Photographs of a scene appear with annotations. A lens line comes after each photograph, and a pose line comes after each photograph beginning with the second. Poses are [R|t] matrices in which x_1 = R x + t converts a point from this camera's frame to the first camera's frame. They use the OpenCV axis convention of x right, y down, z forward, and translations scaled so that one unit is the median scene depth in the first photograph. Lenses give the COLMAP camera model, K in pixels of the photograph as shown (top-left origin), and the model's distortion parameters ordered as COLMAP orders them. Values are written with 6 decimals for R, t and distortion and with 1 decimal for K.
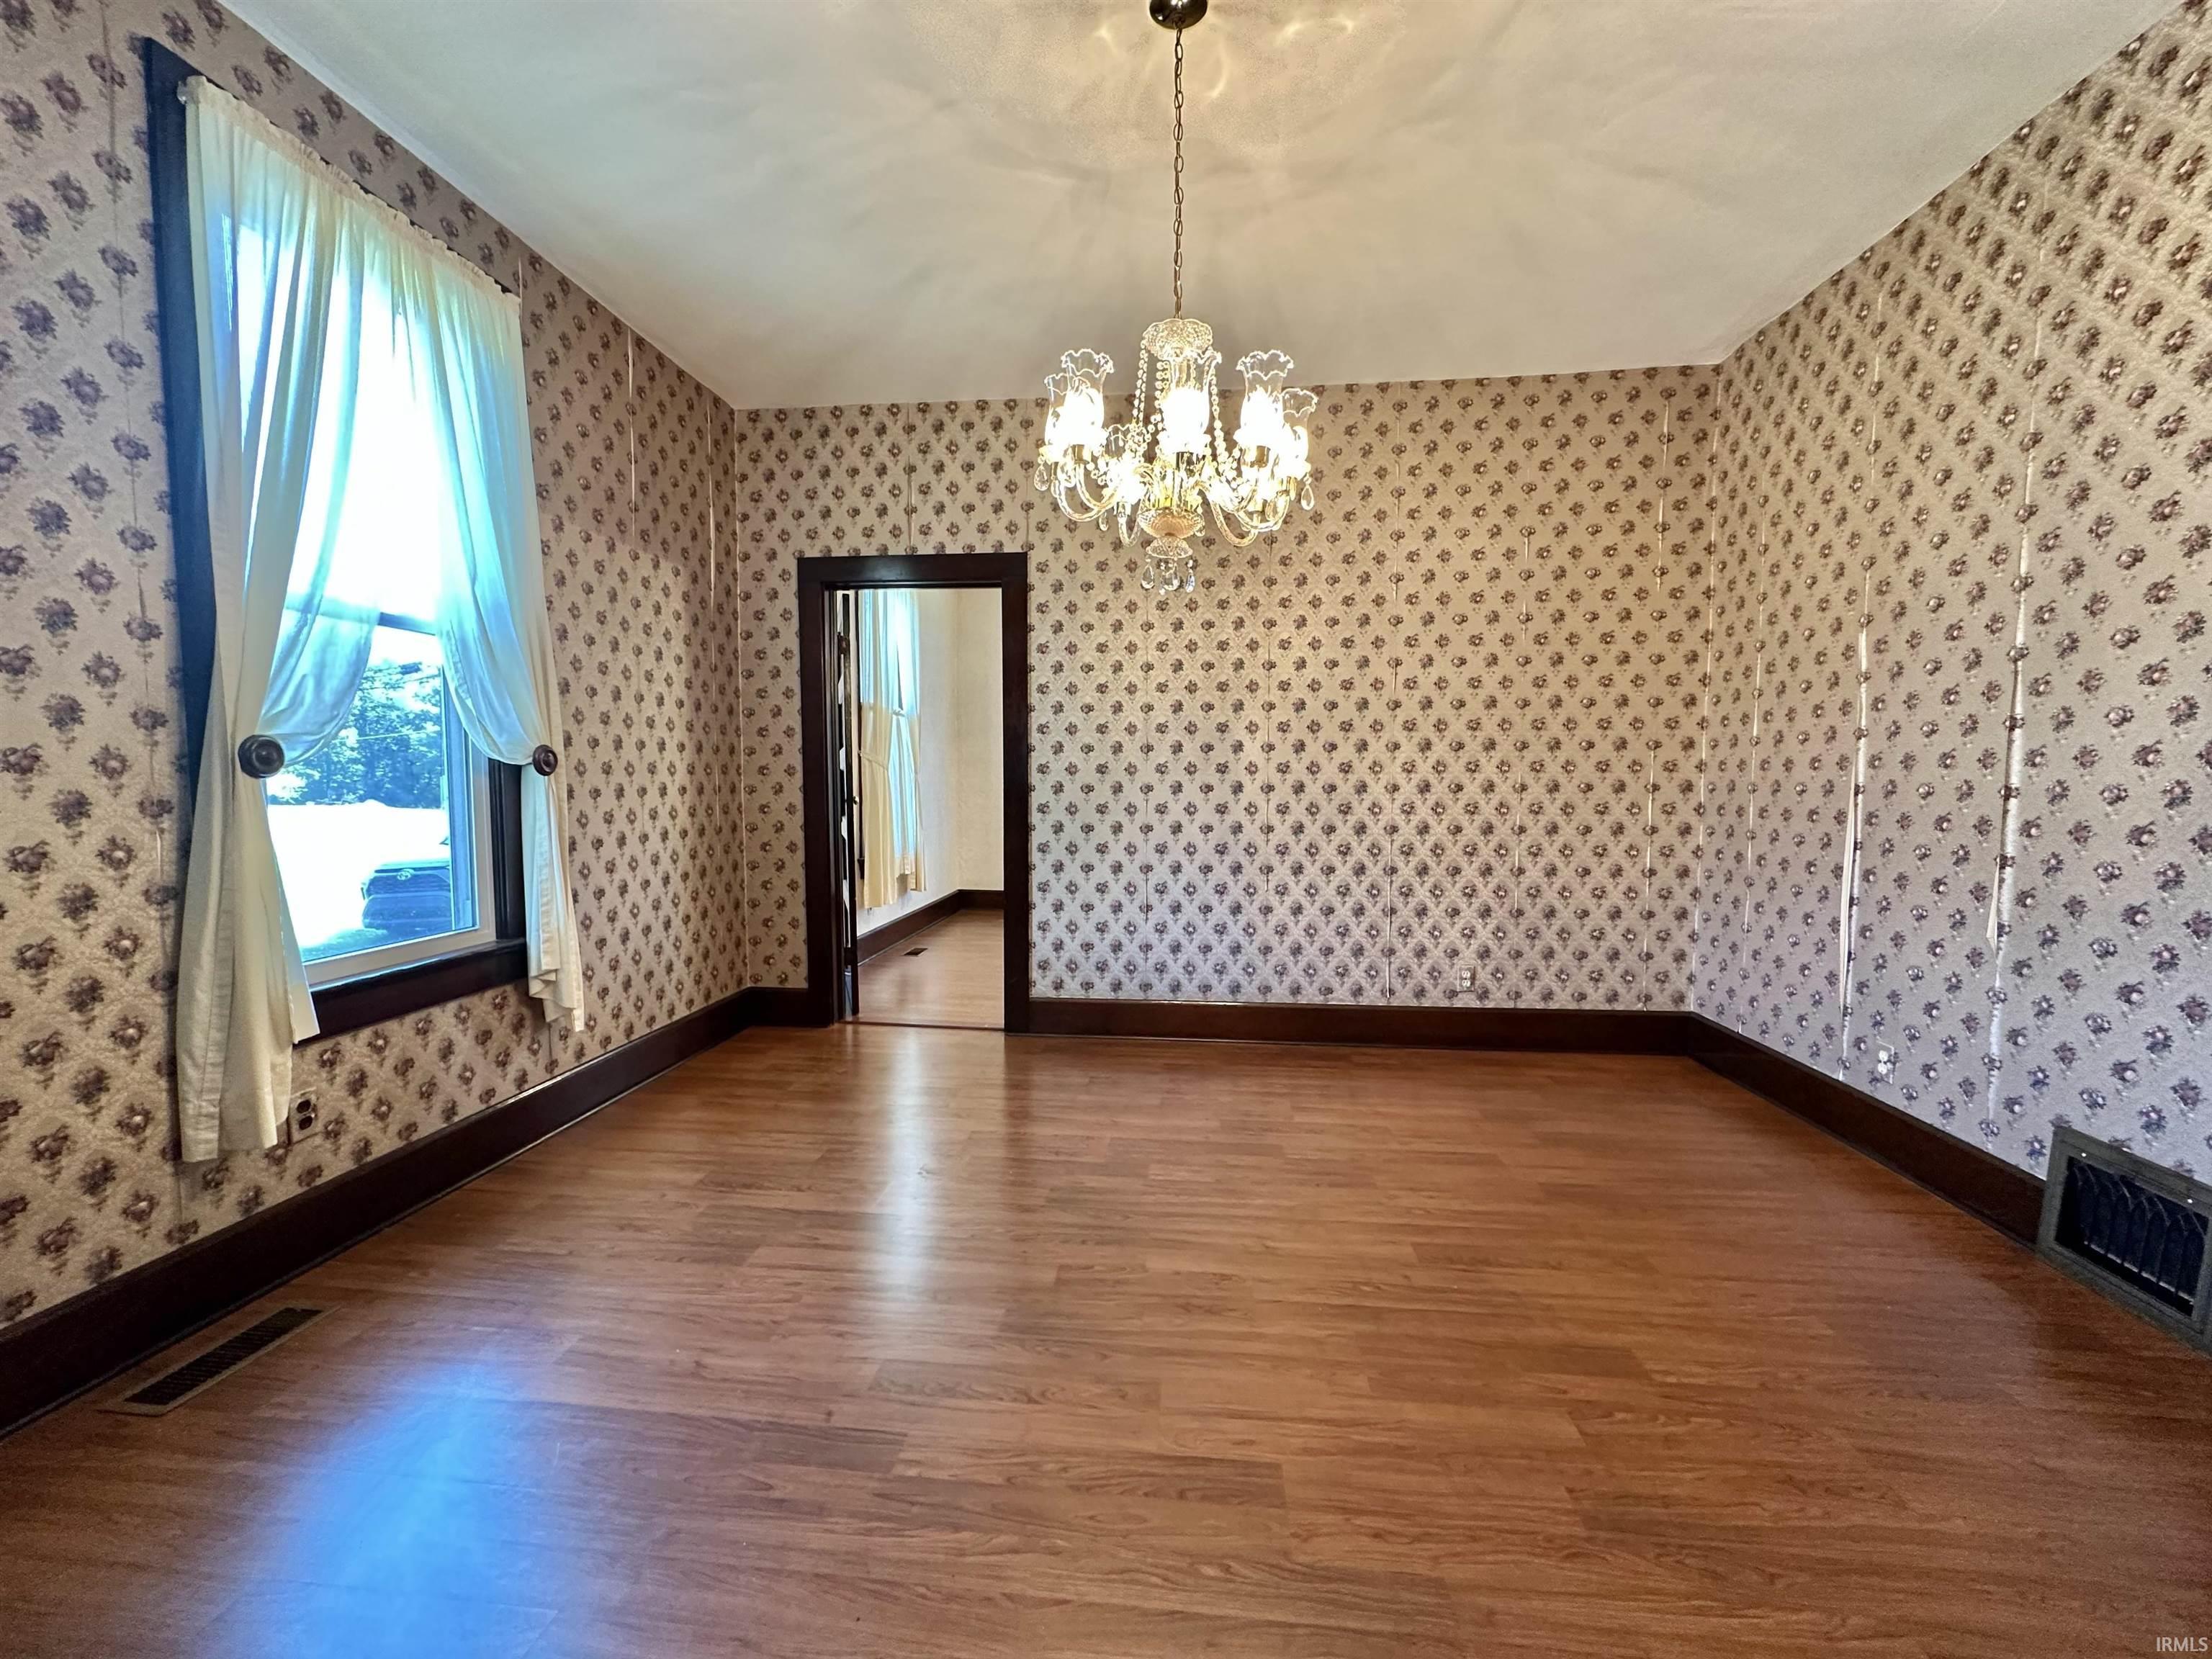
lens RADIAL K [[882.9, 0, 1106.9], [0, 882.9, 830.6], [0, 0, 1]] dist [-0.002470, -0.000104]
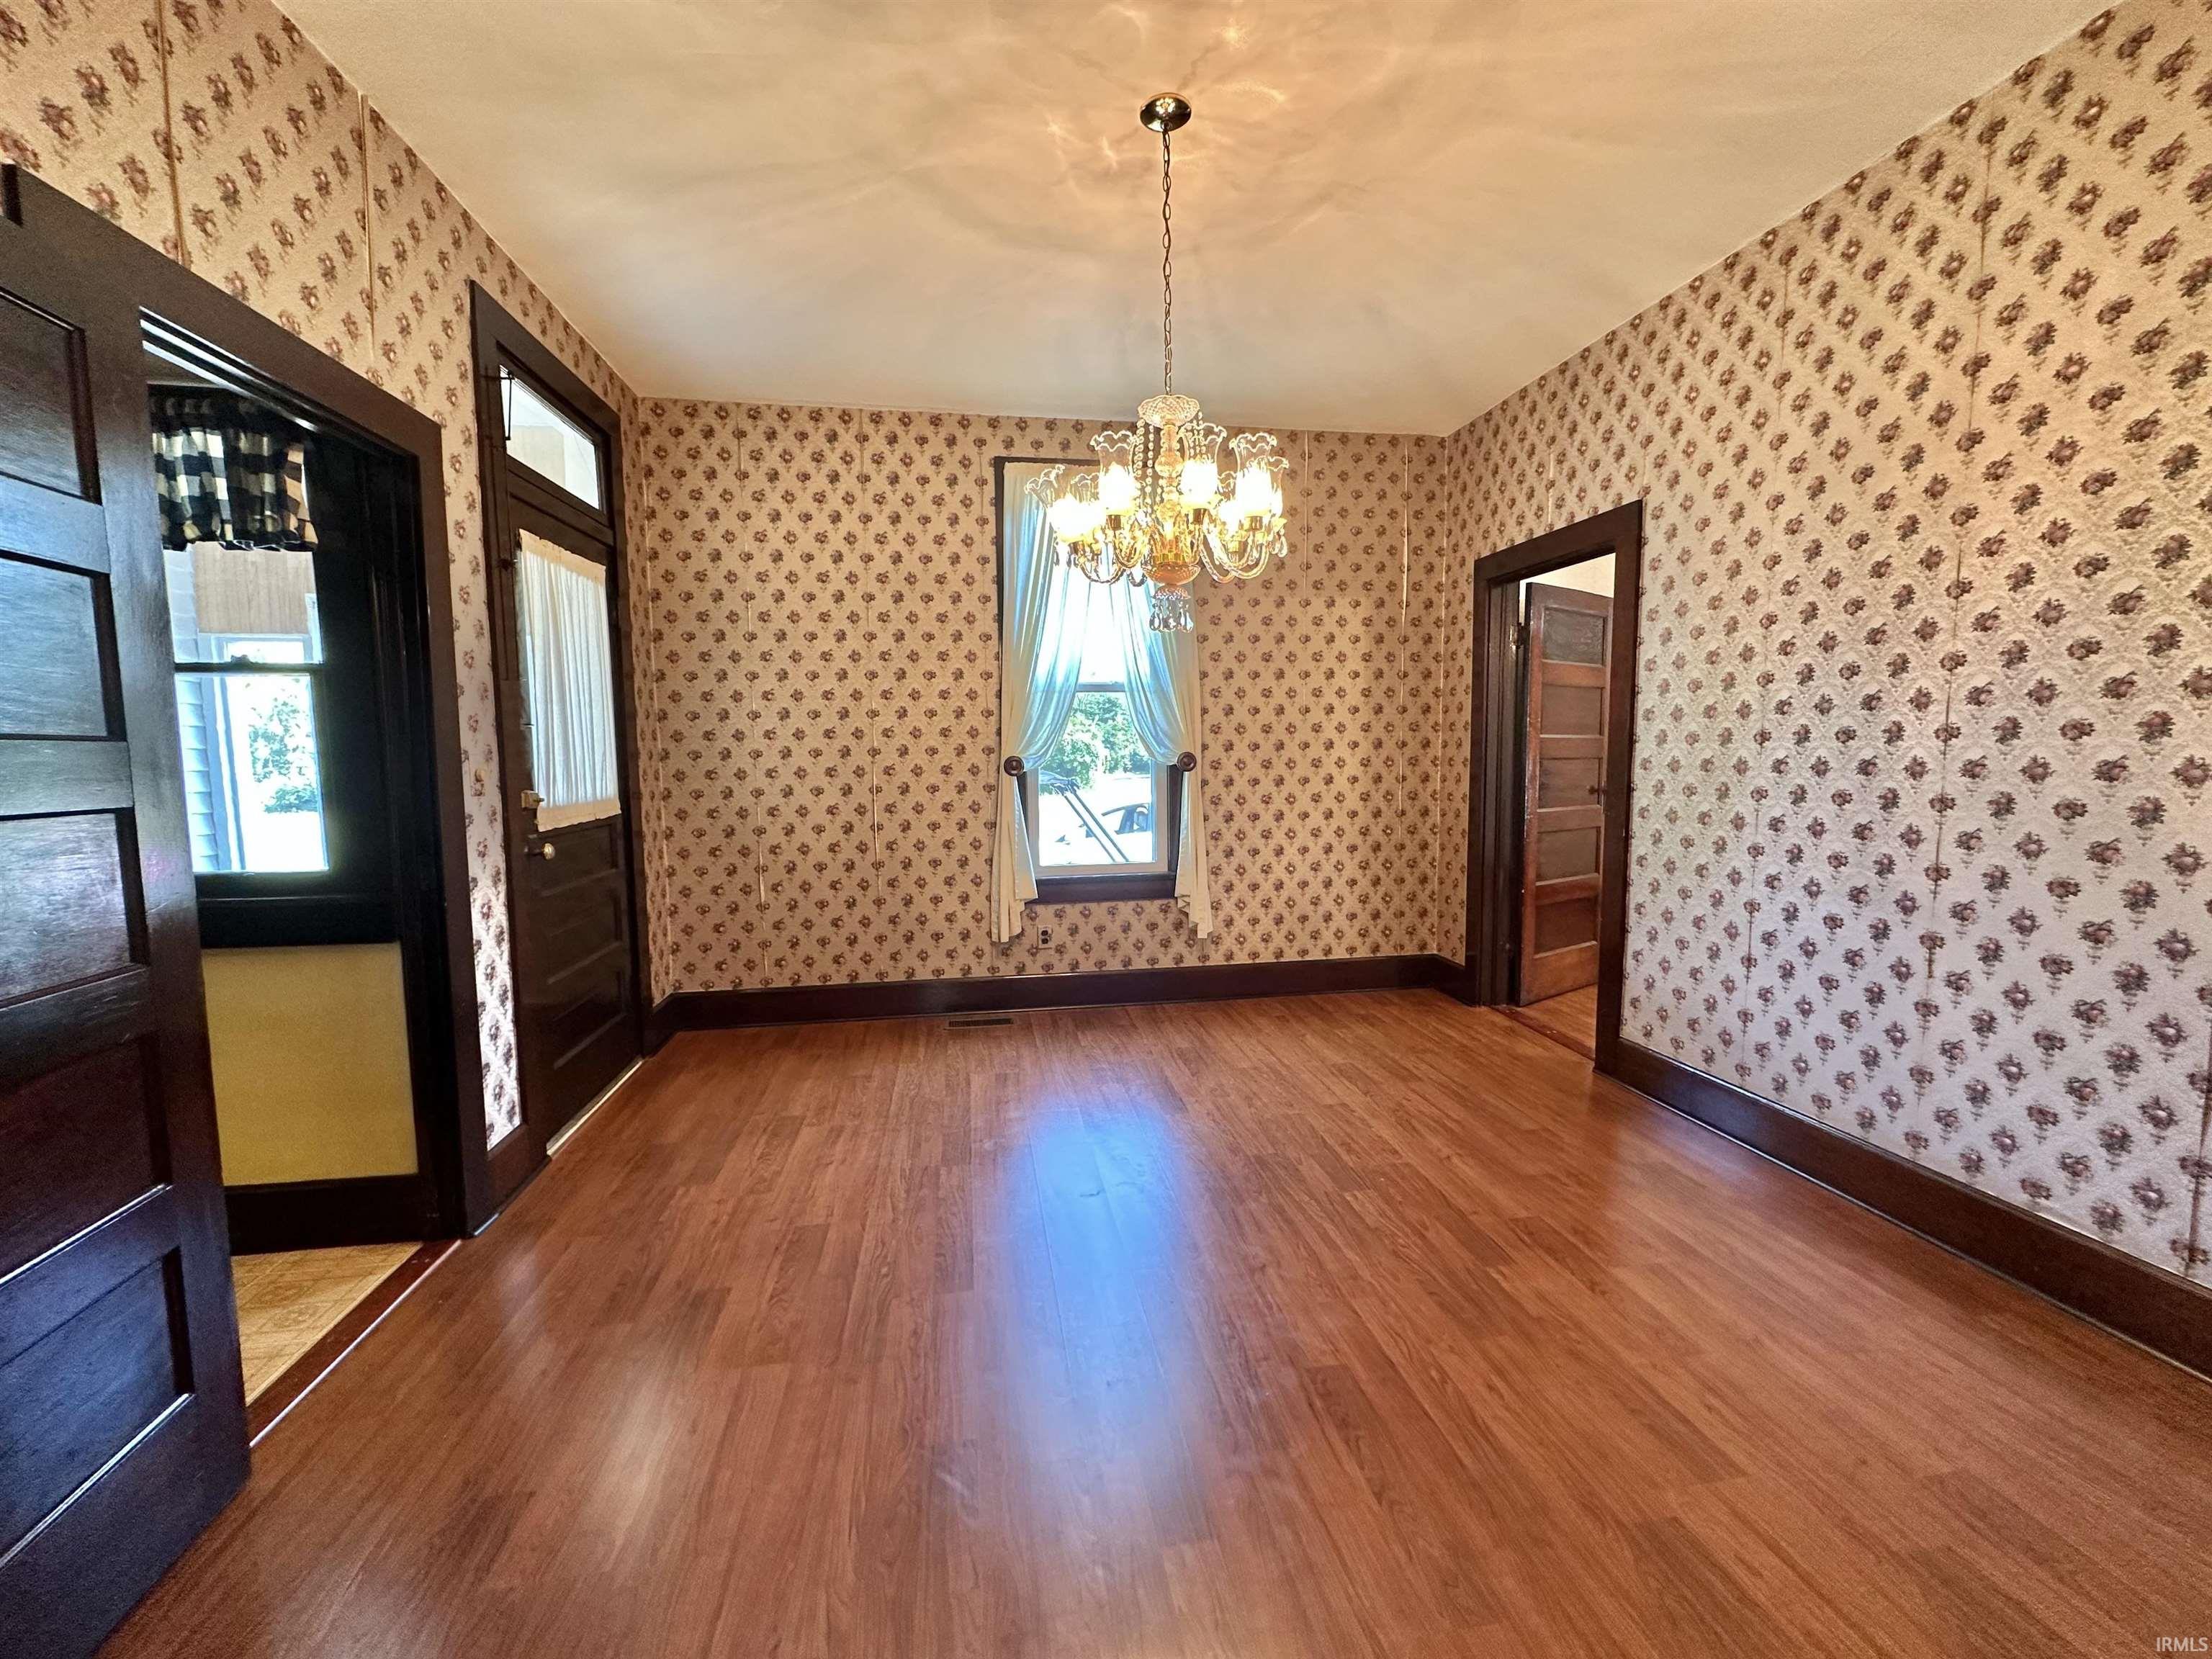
lens RADIAL K [[882.9, 0, 1106.9], [0, 882.9, 830.6], [0, 0, 1]] dist [-0.002470, -0.000104]
pose [[0.261358, 0.084131, -0.961568, 0.641035], [-0.045543, 0.996160, 0.074778, -0.051746], [0.964167, 0.024249, 0.264186, 0.339714]]
